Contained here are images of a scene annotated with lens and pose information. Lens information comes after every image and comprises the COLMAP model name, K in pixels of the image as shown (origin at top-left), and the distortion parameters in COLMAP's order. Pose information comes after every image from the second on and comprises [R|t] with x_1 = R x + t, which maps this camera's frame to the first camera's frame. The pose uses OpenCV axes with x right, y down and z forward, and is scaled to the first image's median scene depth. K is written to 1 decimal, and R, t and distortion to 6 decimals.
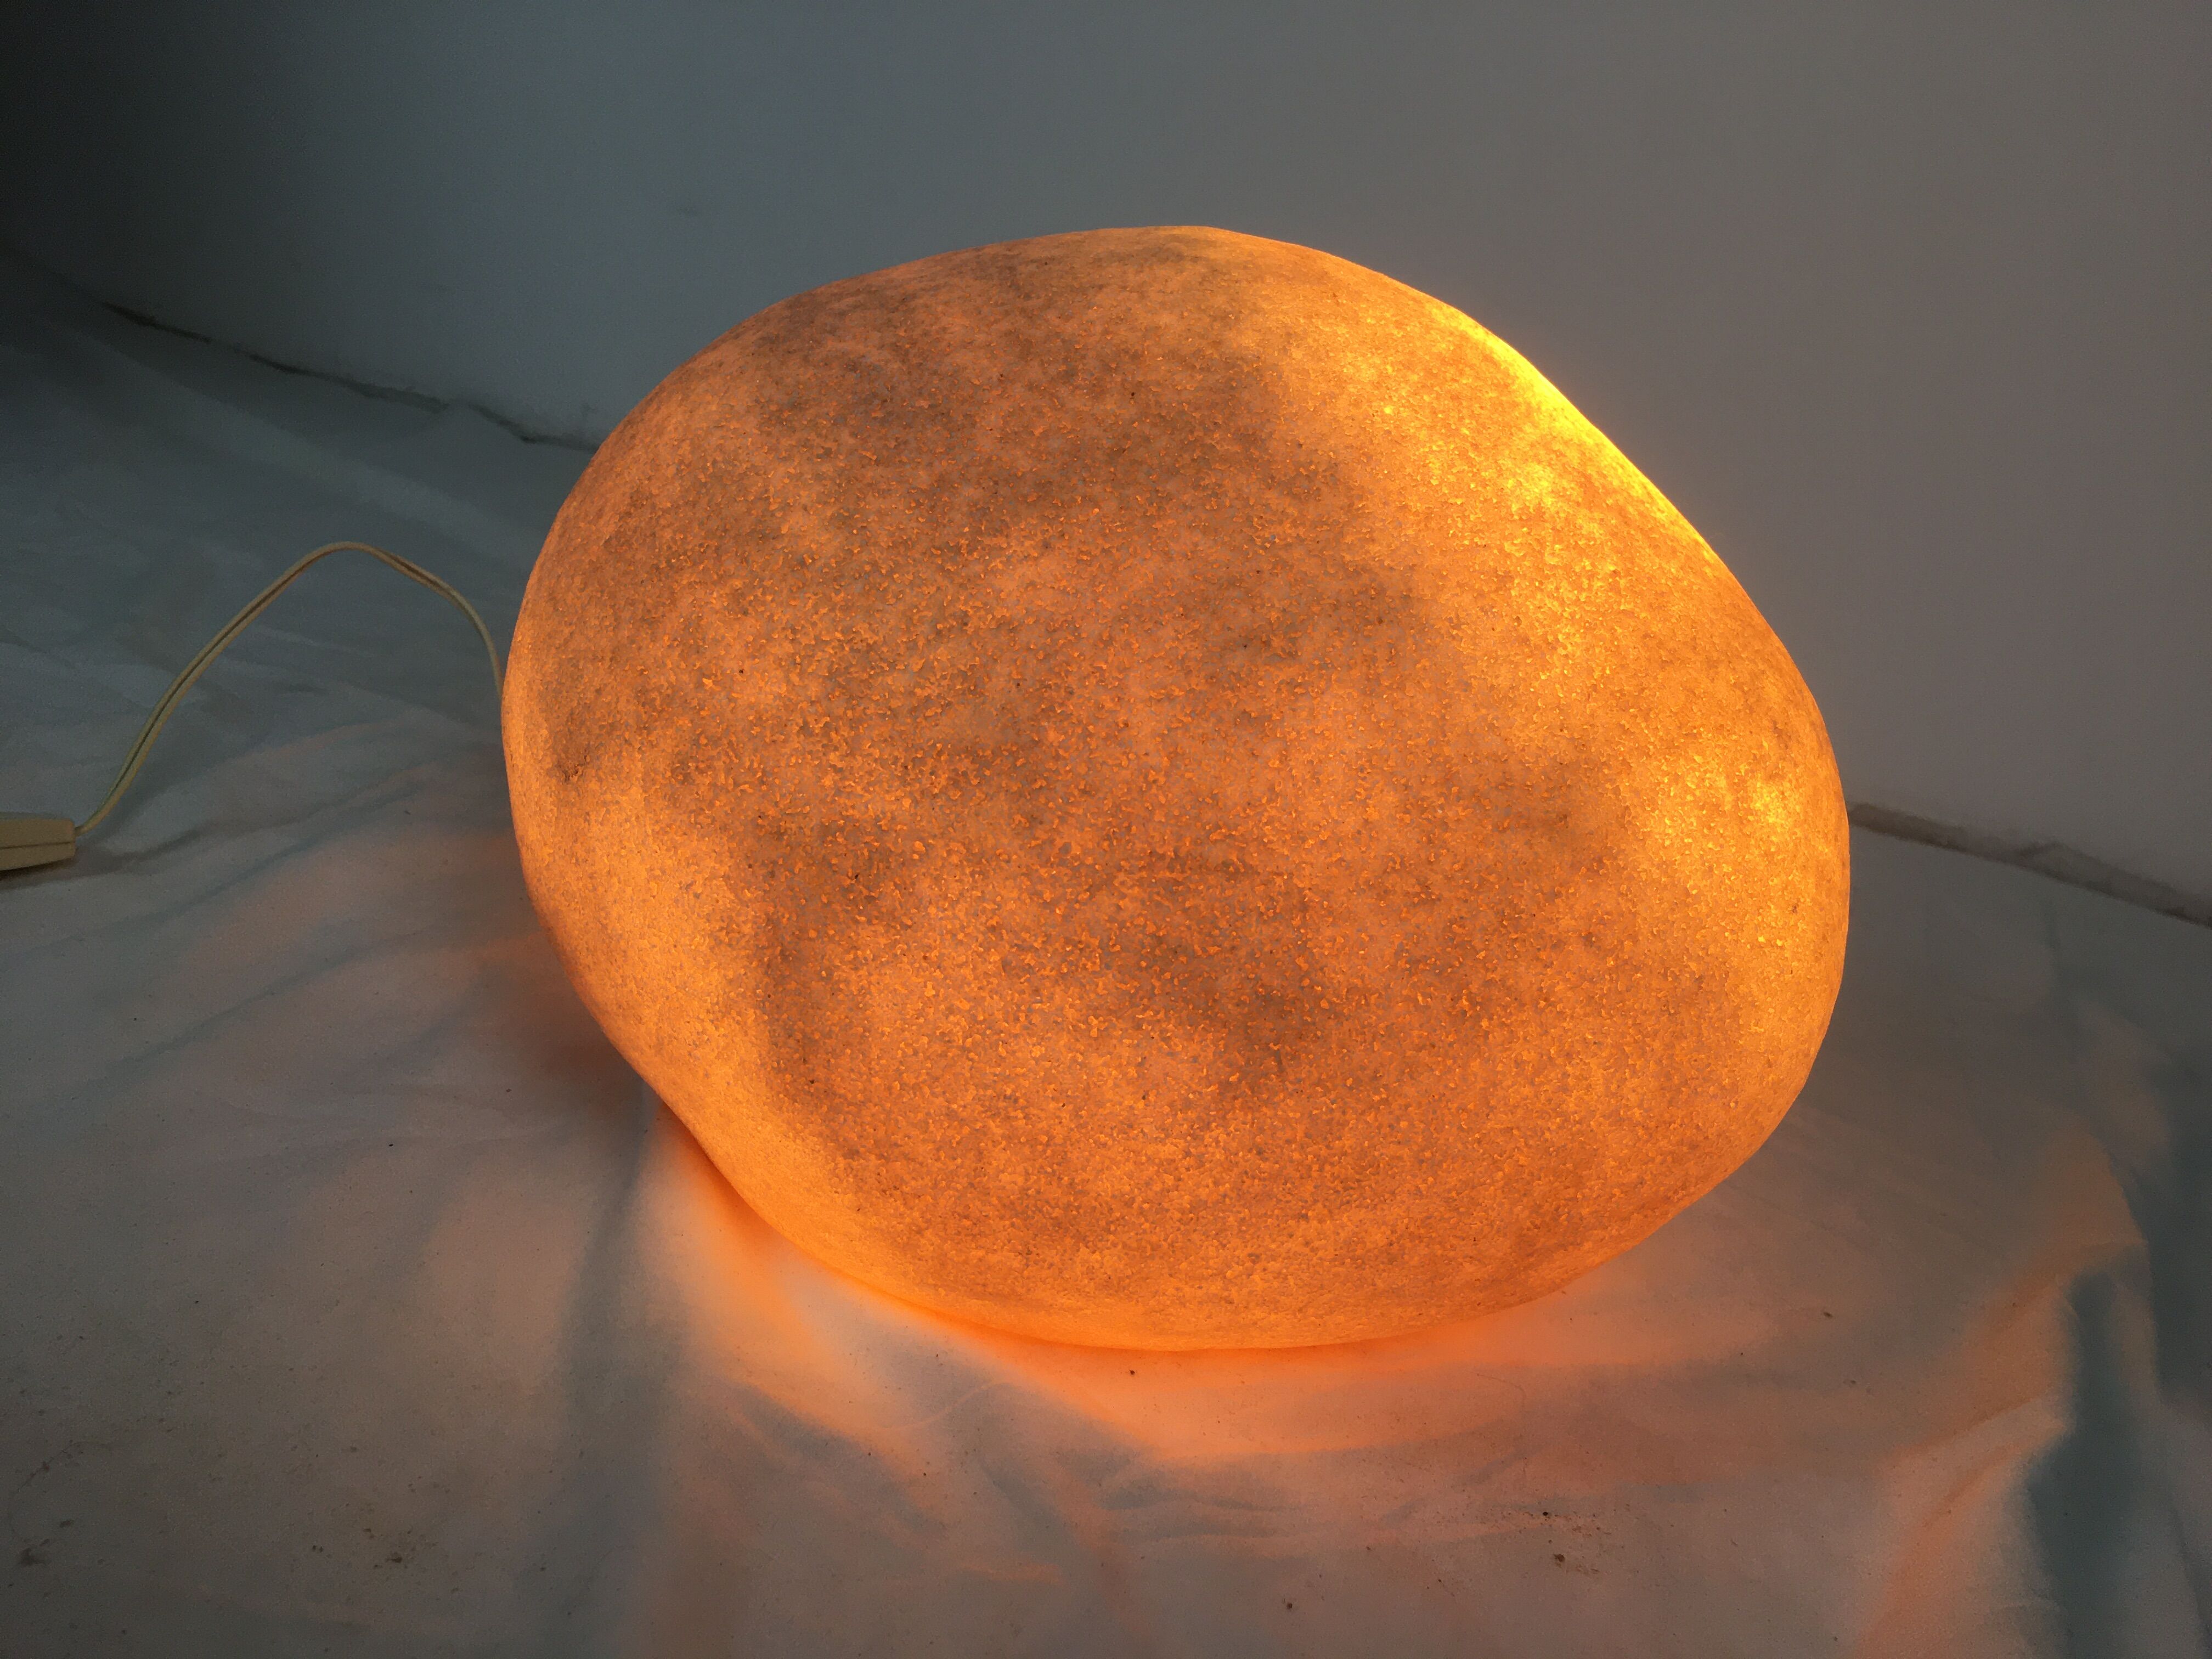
lens RADIAL K [[1888.0, 0, 1106.0], [0, 1888.0, 829.5], [0, 0, 1]] dist [0.091965, -0.001775]
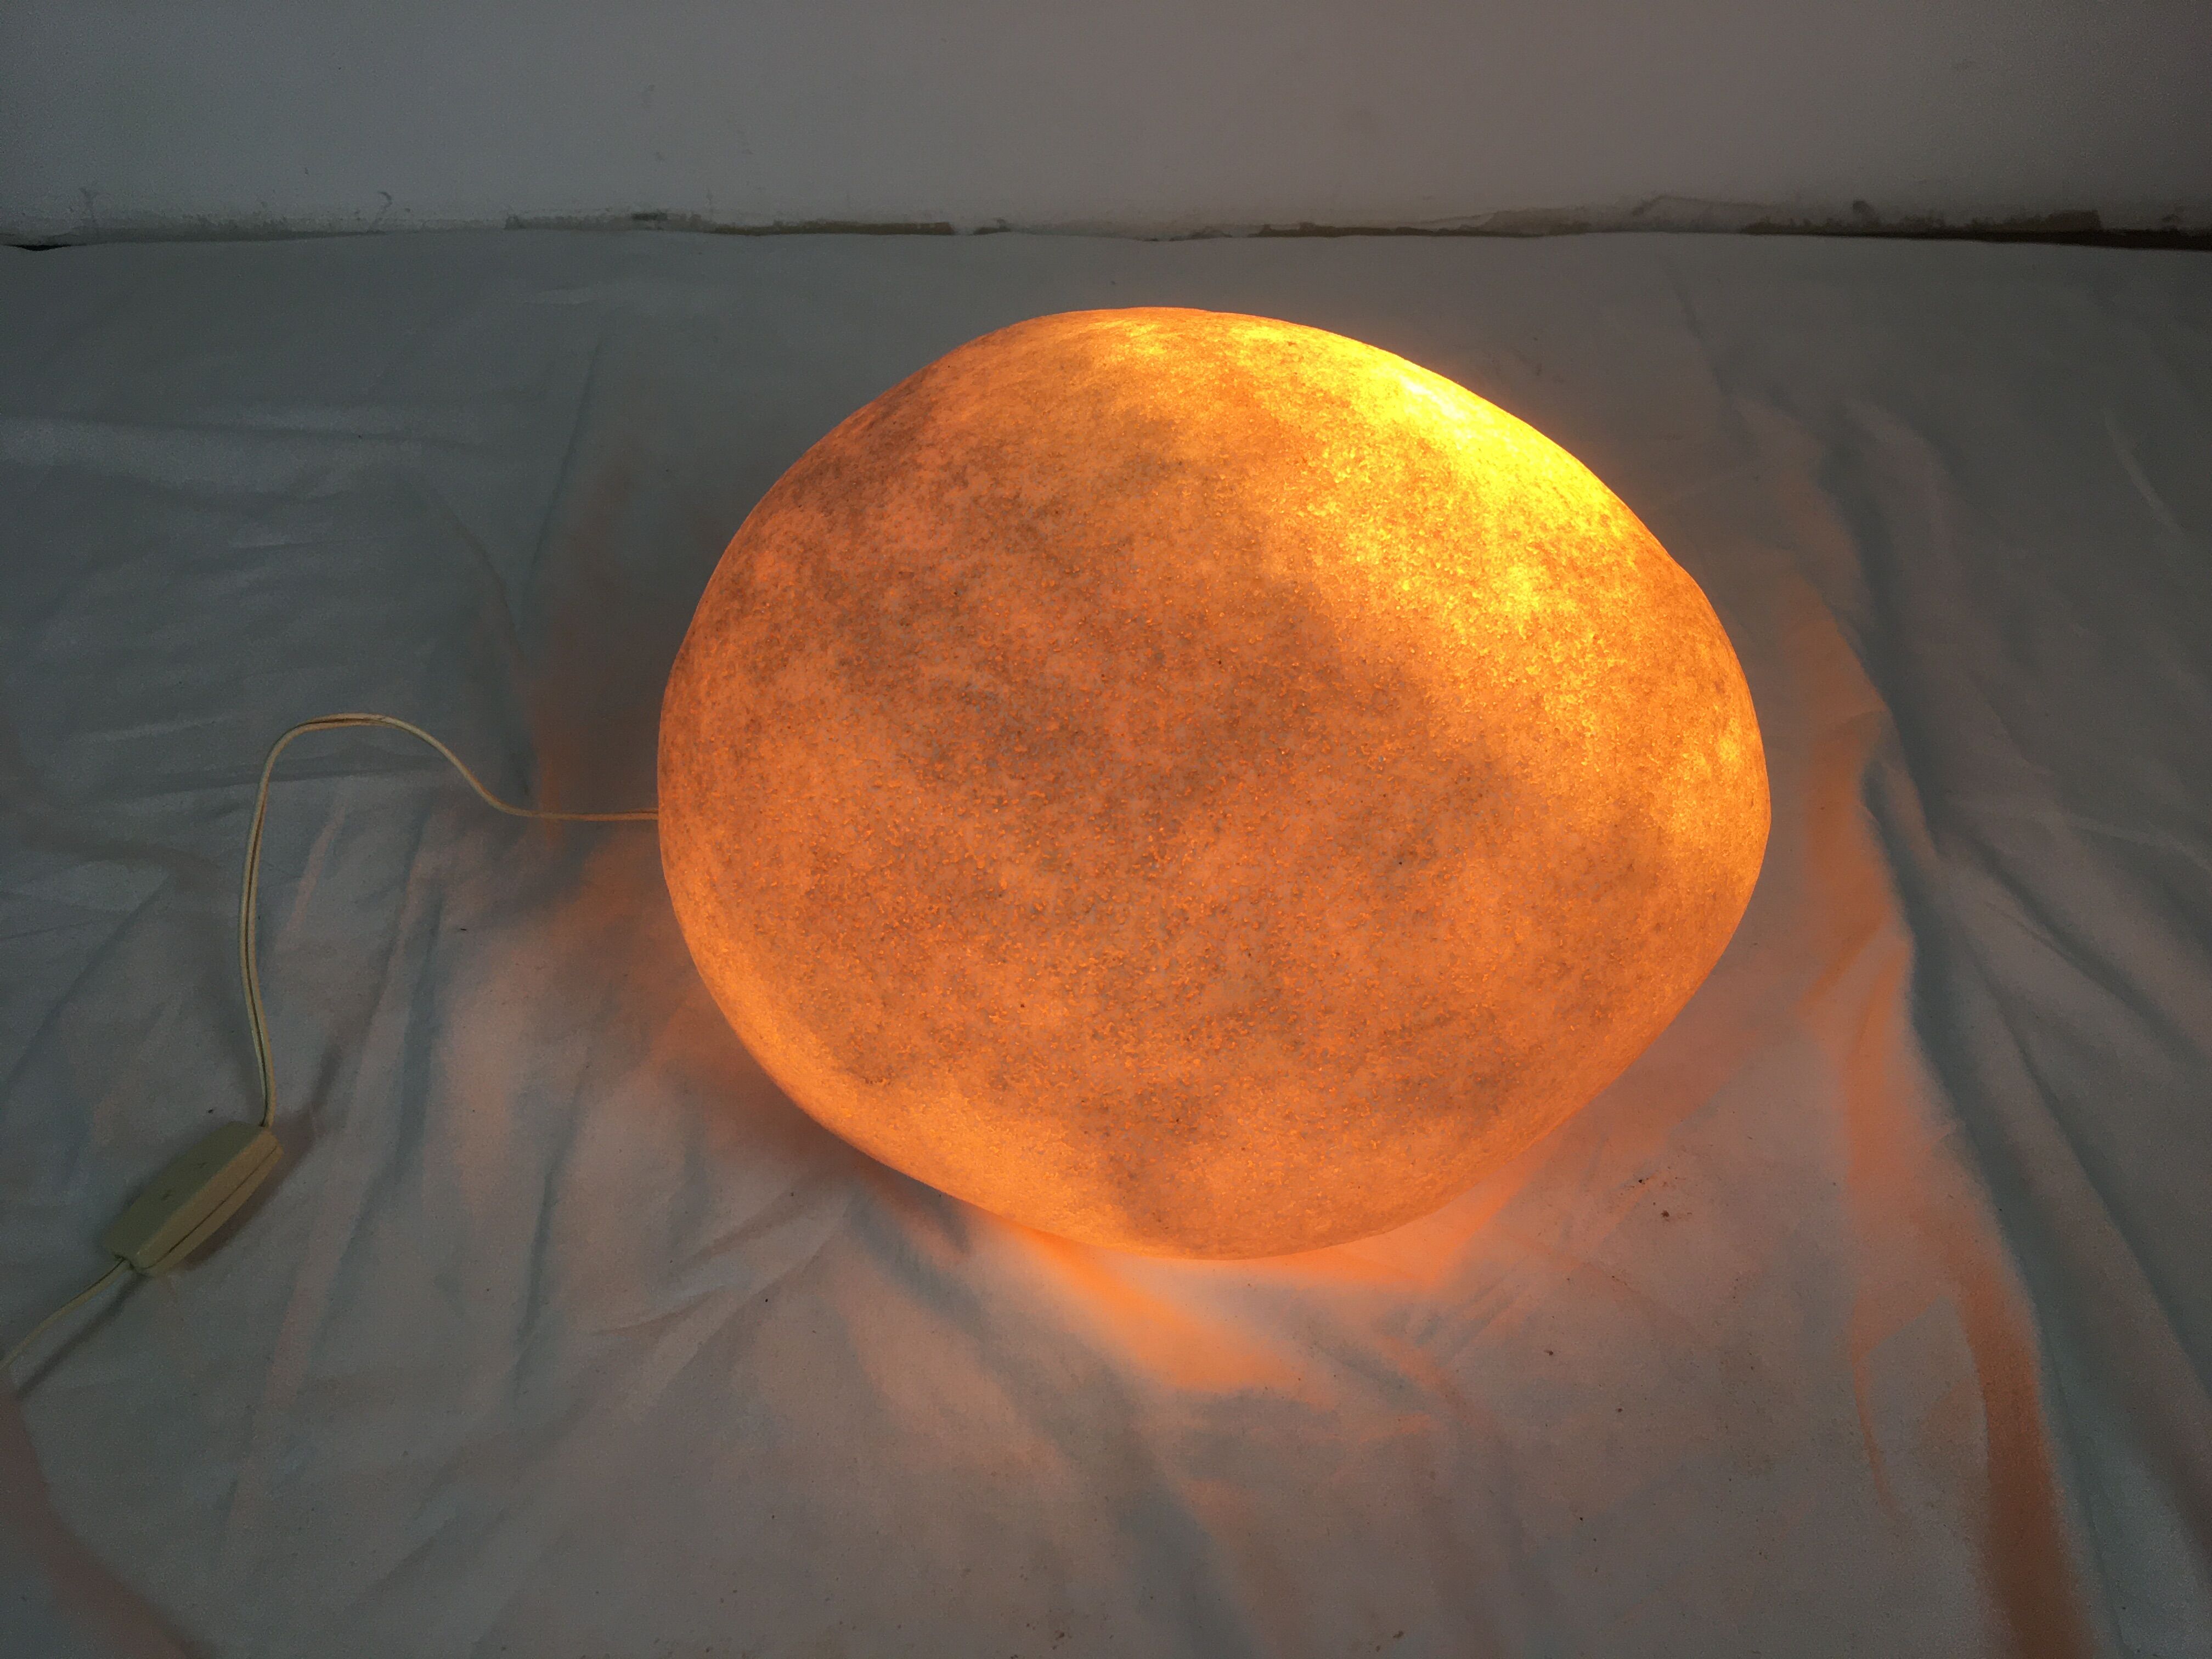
lens RADIAL K [[1888.0, 0, 1106.0], [0, 1888.0, 829.5], [0, 0, 1]] dist [0.091965, -0.001775]
pose [[0.907456, -0.395681, 0.141283, -0.272373], [0.296009, 0.840744, 0.453352, -0.731765], [-0.298166, -0.369576, 0.880063, -0.075049]]
